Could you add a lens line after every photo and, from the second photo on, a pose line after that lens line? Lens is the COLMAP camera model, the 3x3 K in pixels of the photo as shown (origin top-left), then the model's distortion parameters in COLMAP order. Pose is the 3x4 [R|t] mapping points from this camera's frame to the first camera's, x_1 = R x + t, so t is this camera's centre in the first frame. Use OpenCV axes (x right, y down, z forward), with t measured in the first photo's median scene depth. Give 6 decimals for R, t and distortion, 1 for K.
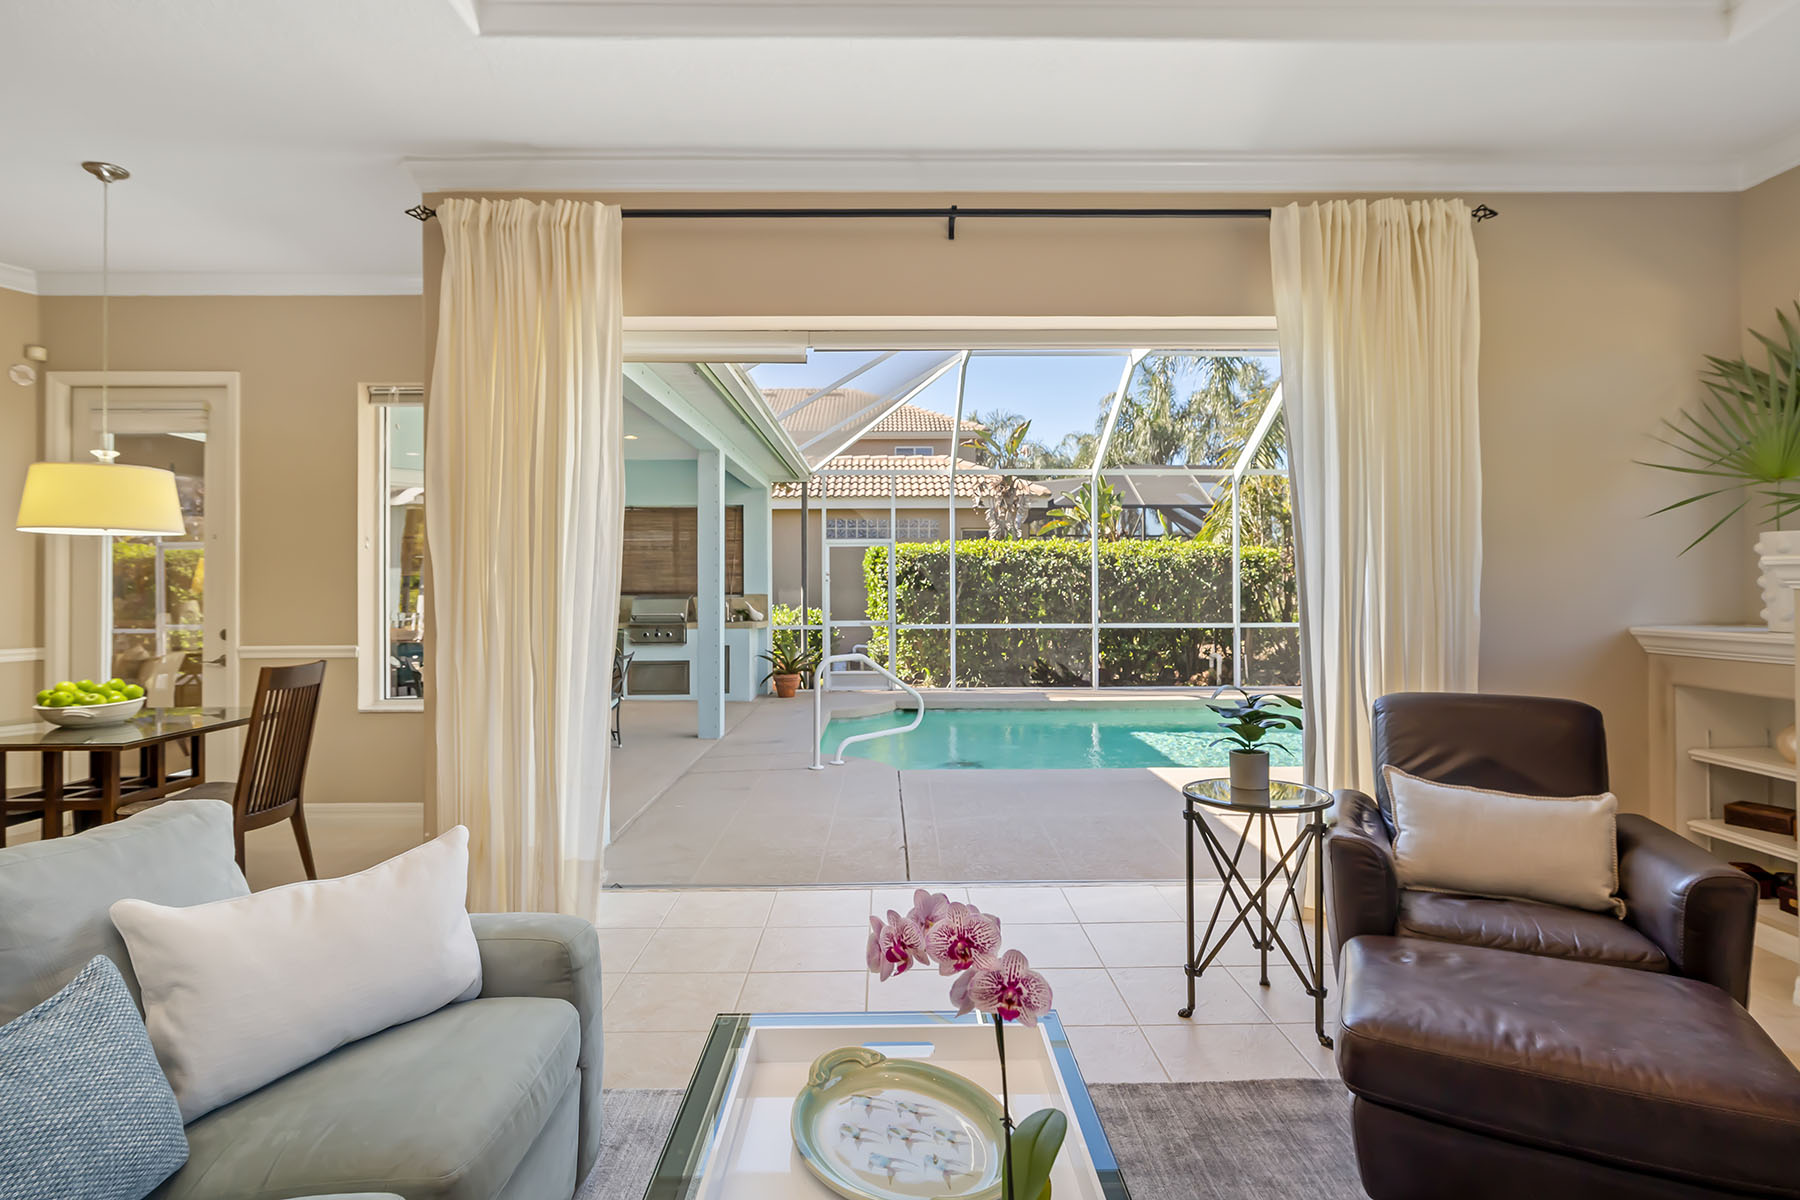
lens RADIAL K [[903.9, 0, 900.9], [0, 903.9, 573.3], [0, 0, 1]] dist [-0.001998, -0.000669]
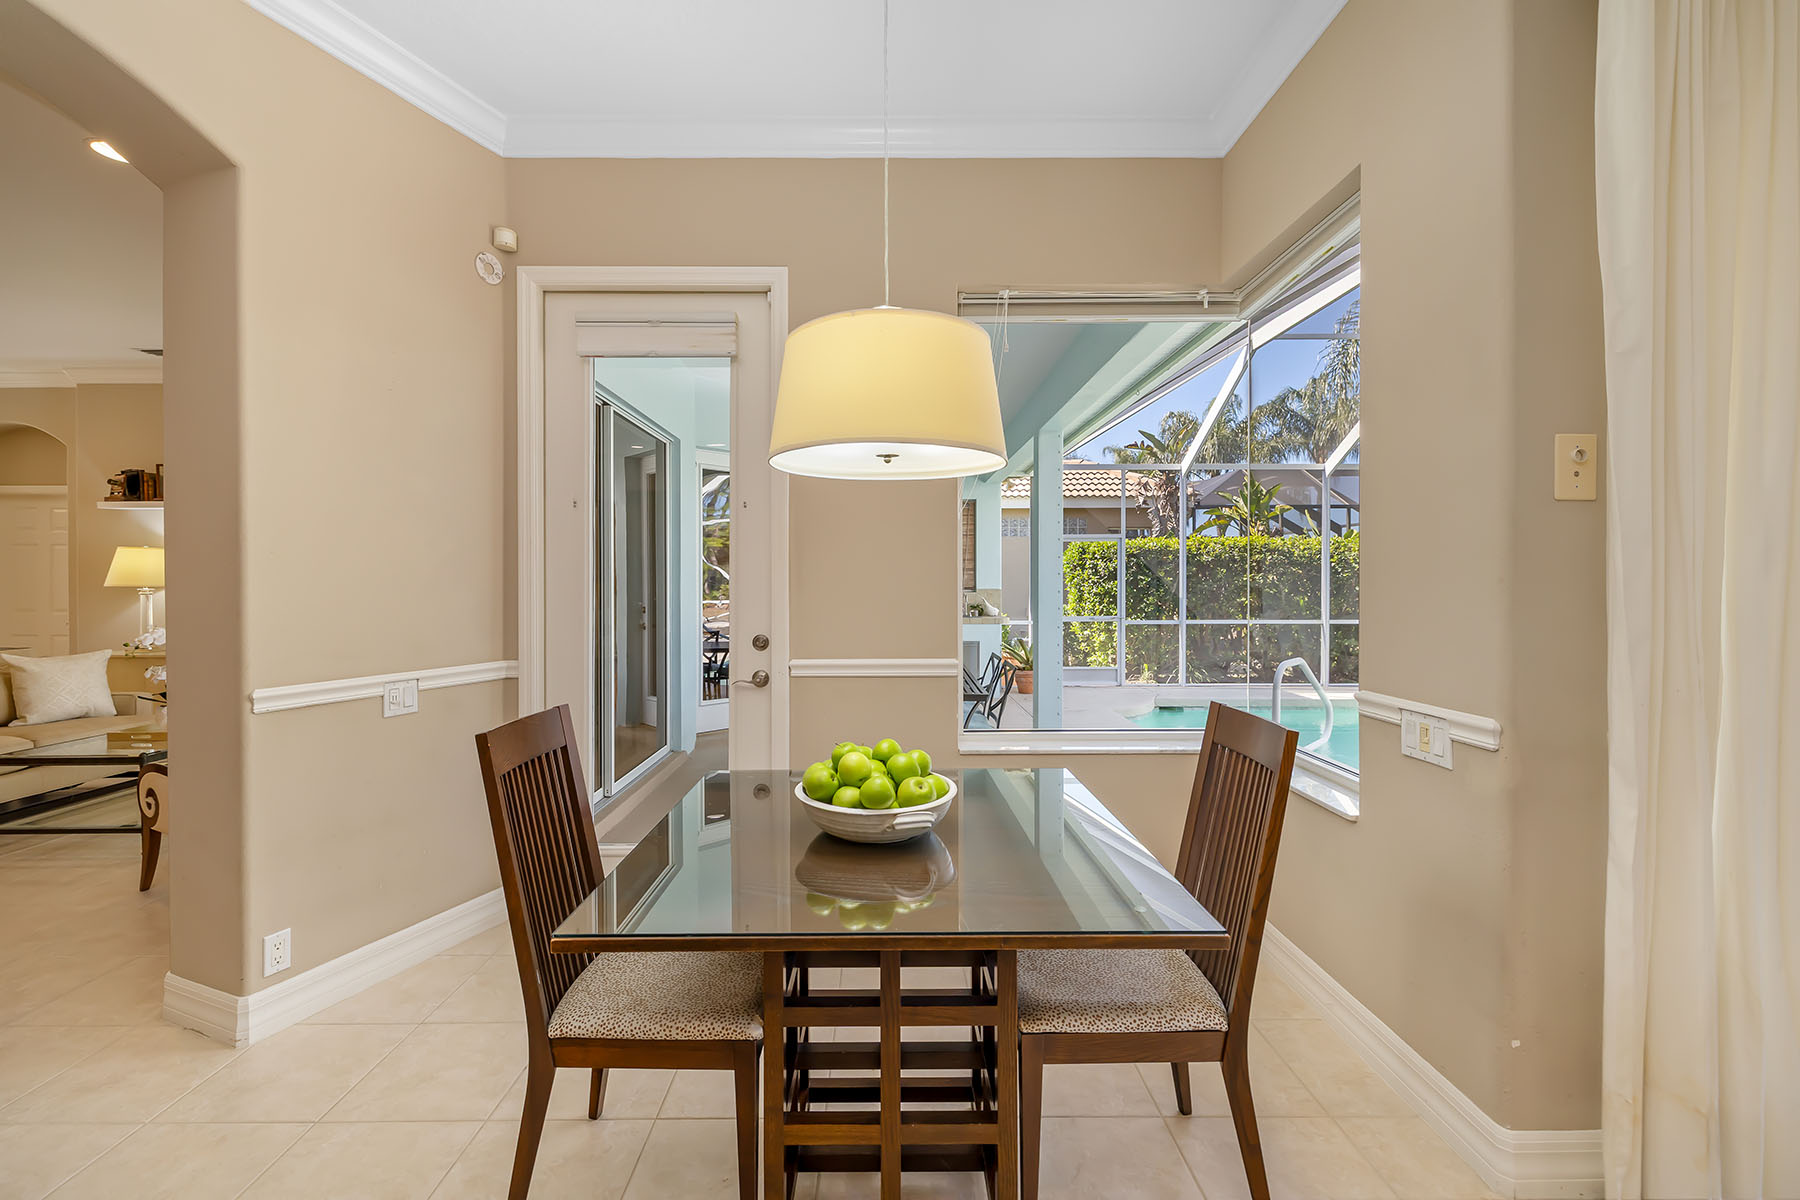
lens RADIAL K [[760.0, 0, 892.3], [0, 760.0, 582.3], [0, 0, 1]] dist [0.001538, 0.000063]
pose [[0.999996, 0.002162, -0.002039, -0.264571], [-0.002137, 0.999924, 0.012139, 0.005518], [0.002065, -0.012135, 0.999924, 0.165923]]
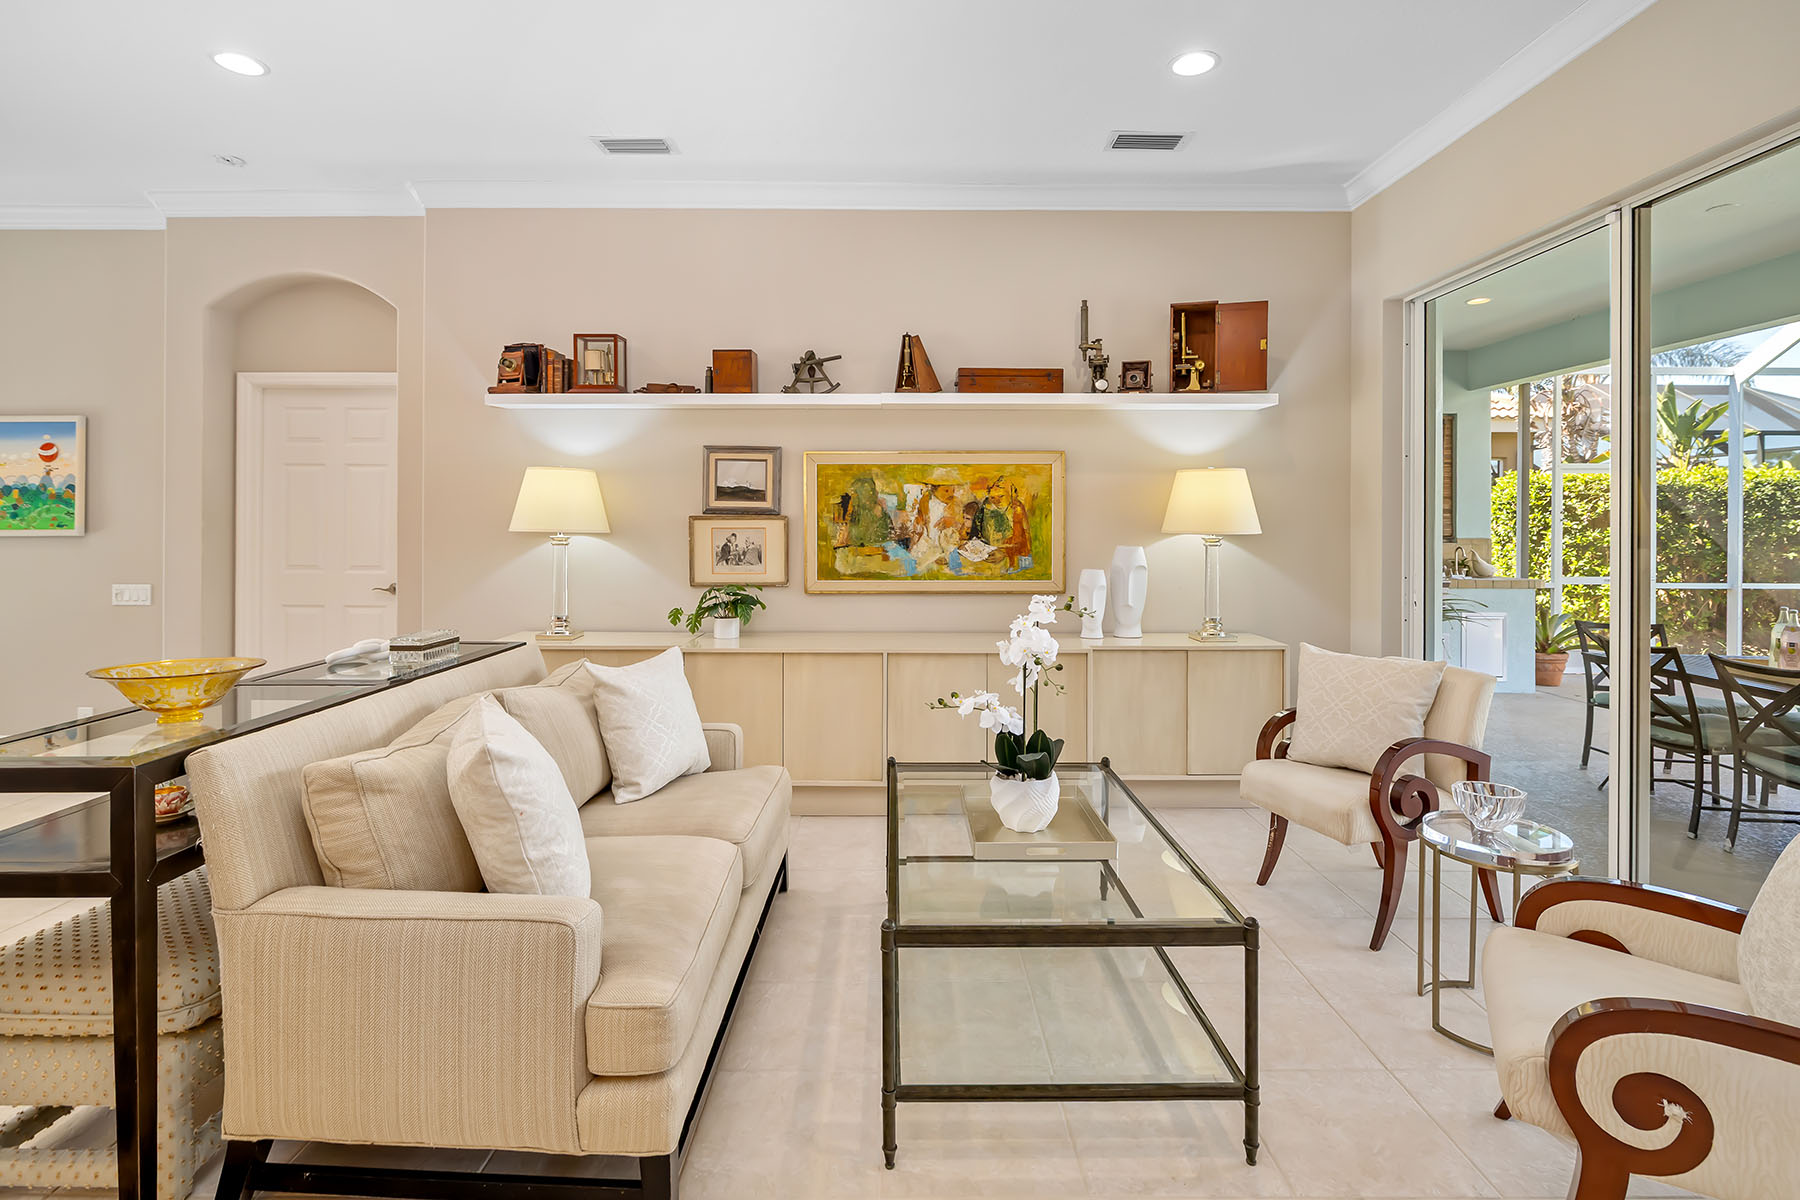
lens RADIAL K [[873.1, 0, 901.6], [0, 873.1, 523.8], [0, 0, 1]] dist [-0.004097, -0.000266]
pose [[0.999953, 0.008008, -0.005467, -0.608752], [-0.007959, 0.999929, 0.008885, 0.007878], [0.005537, -0.008841, 0.999946, 0.309406]]
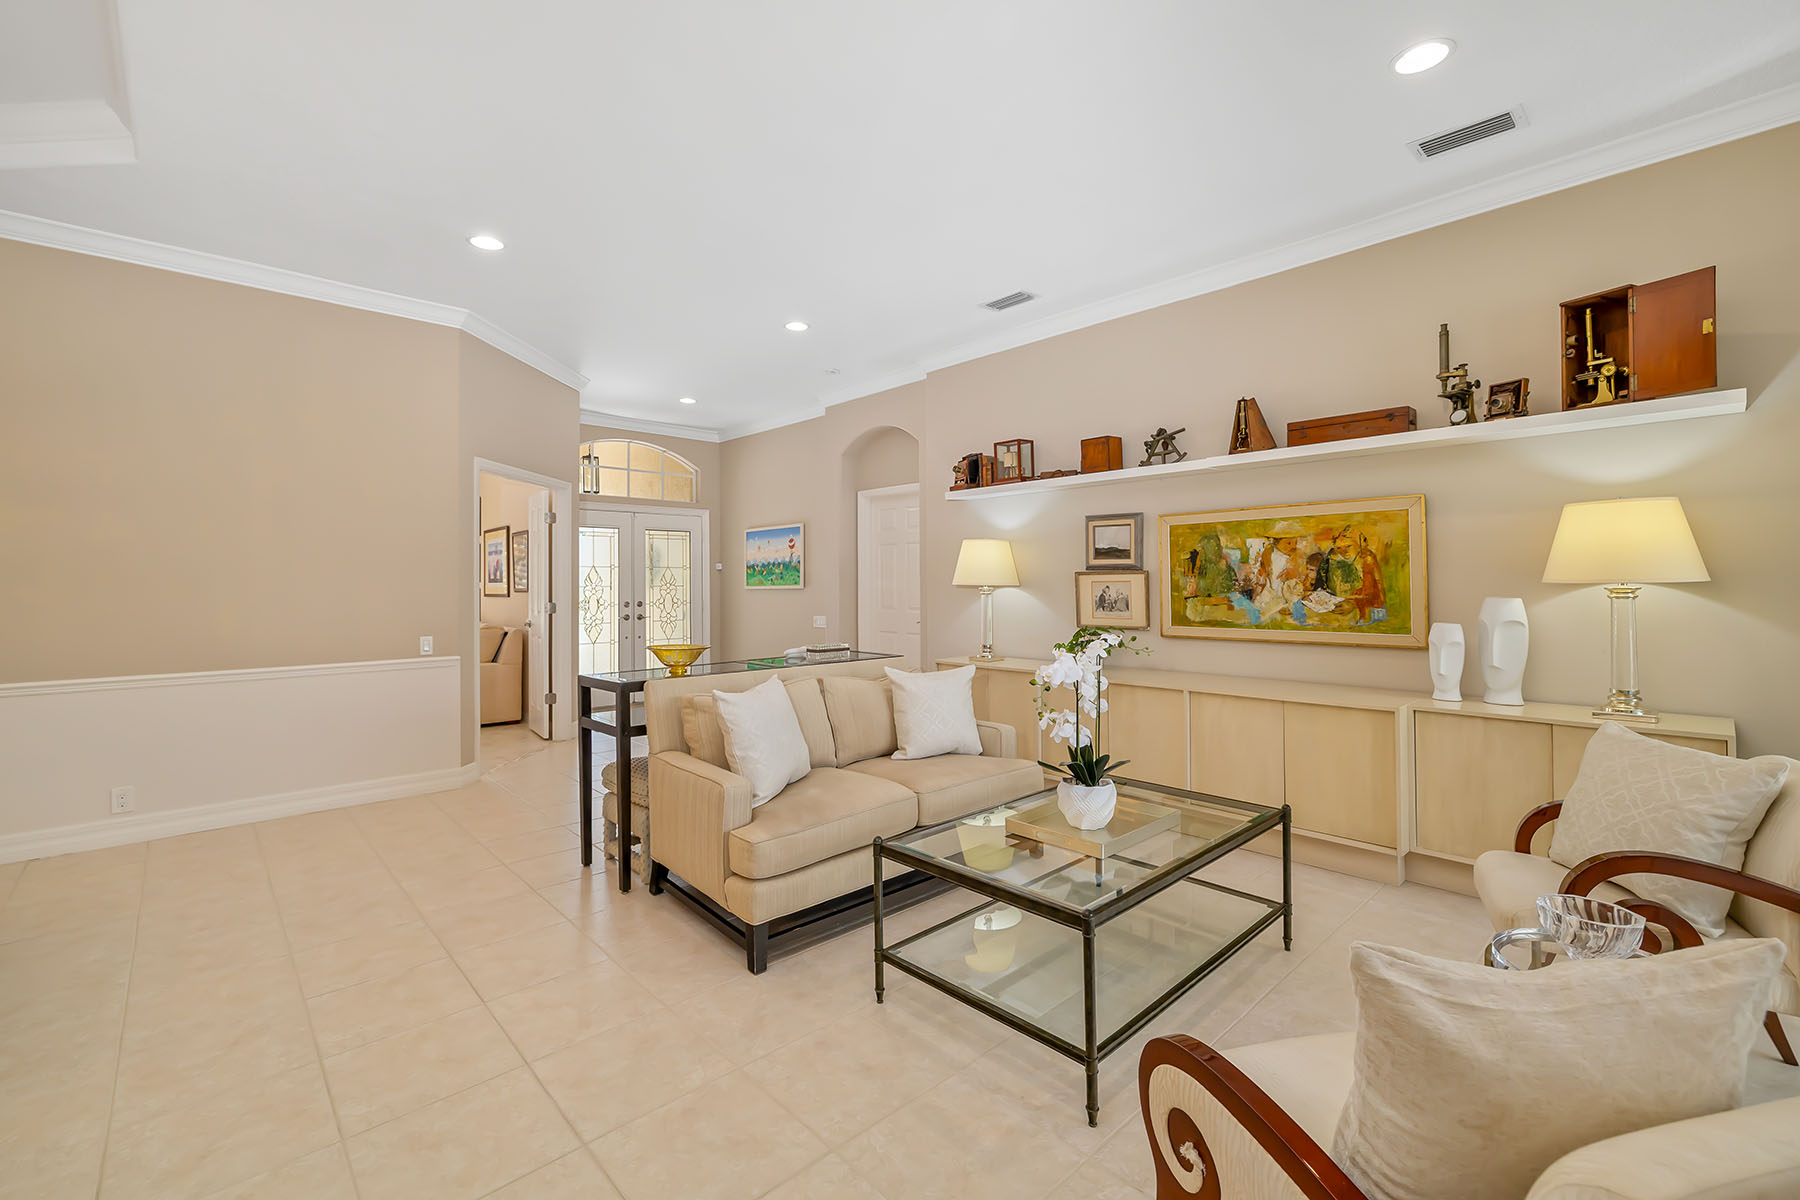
lens RADIAL K [[760.0, 0, 892.3], [0, 760.0, 582.3], [0, 0, 1]] dist [0.001538, 0.000063]
pose [[0.676324, 0.000564, -0.736604, -0.467638], [0.009714, 0.999906, 0.009685, 0.009164], [0.736540, -0.013706, 0.676255, 0.328250]]
